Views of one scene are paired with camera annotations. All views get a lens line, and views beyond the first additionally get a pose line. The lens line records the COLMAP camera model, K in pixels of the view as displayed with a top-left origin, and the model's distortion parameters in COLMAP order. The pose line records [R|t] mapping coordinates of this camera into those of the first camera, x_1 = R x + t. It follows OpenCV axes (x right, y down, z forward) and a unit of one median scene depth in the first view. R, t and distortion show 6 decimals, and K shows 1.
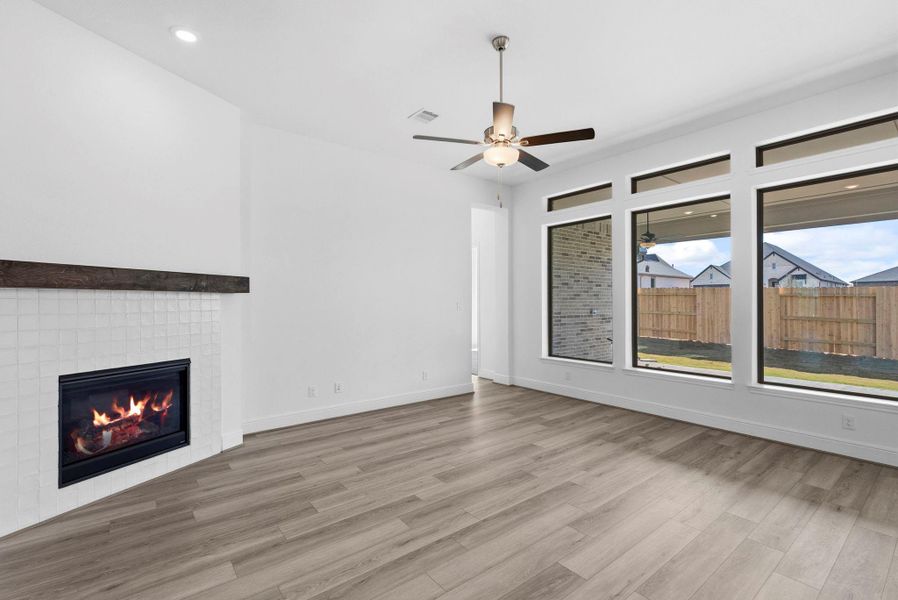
lens RADIAL K [[408.1, 0, 447.3], [0, 408.1, 292.0], [0, 0, 1]] dist [-0.011974, 0.001919]
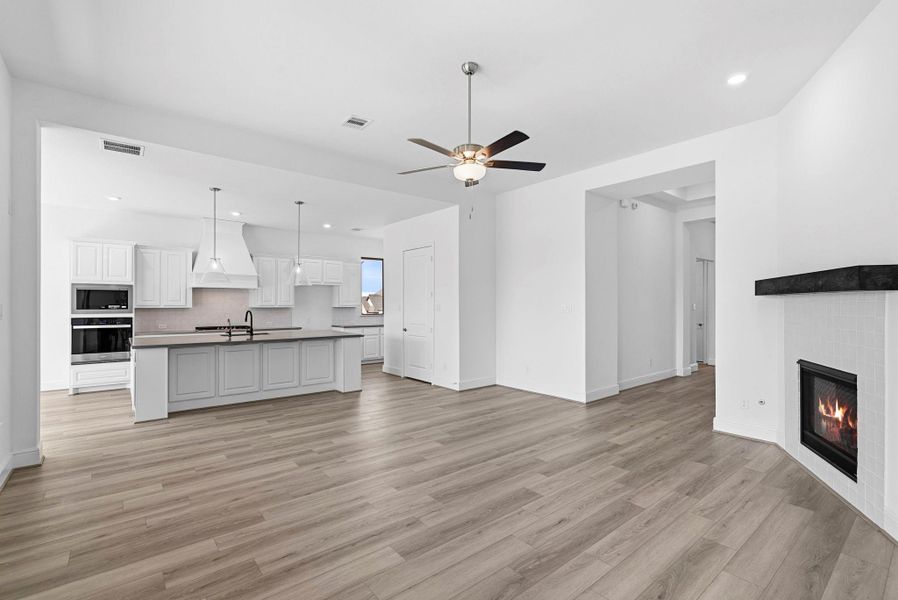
lens RADIAL K [[408.1, 0, 449.4], [0, 408.1, 303.0], [0, 0, 1]] dist [-0.011974, 0.001919]
pose [[-0.999731, 0.003145, -0.022969, 0.185770], [0.003767, 0.999626, -0.027077, 0.042465], [0.022875, -0.027156, -0.999369, 1.842931]]
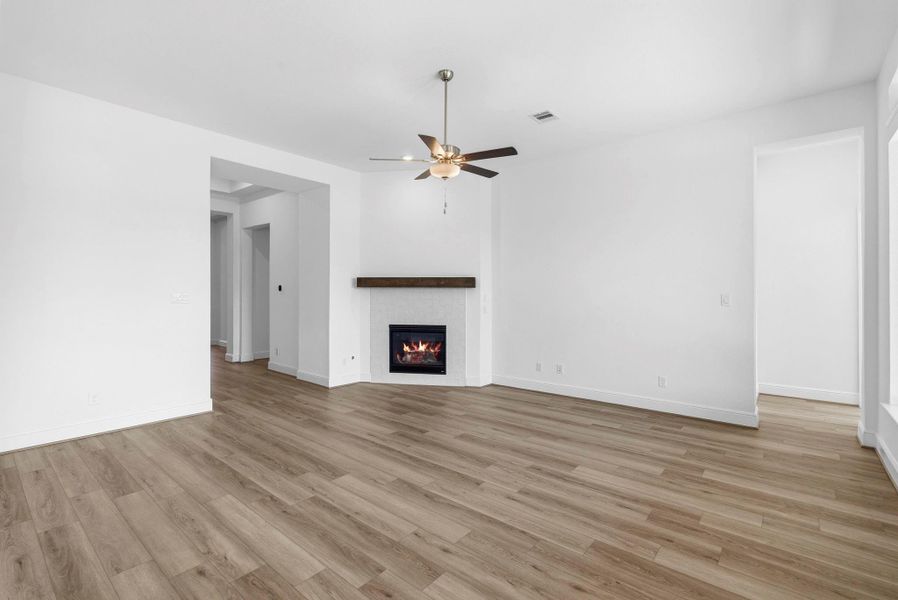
lens RADIAL K [[408.1, 0, 447.6], [0, 408.1, 301.2], [0, 0, 1]] dist [-0.011974, 0.001919]
pose [[0.202677, 0.020730, -0.979026, 1.126229], [0.022827, 0.999404, 0.025887, 0.012394], [0.978979, -0.027595, 0.202083, 0.681965]]
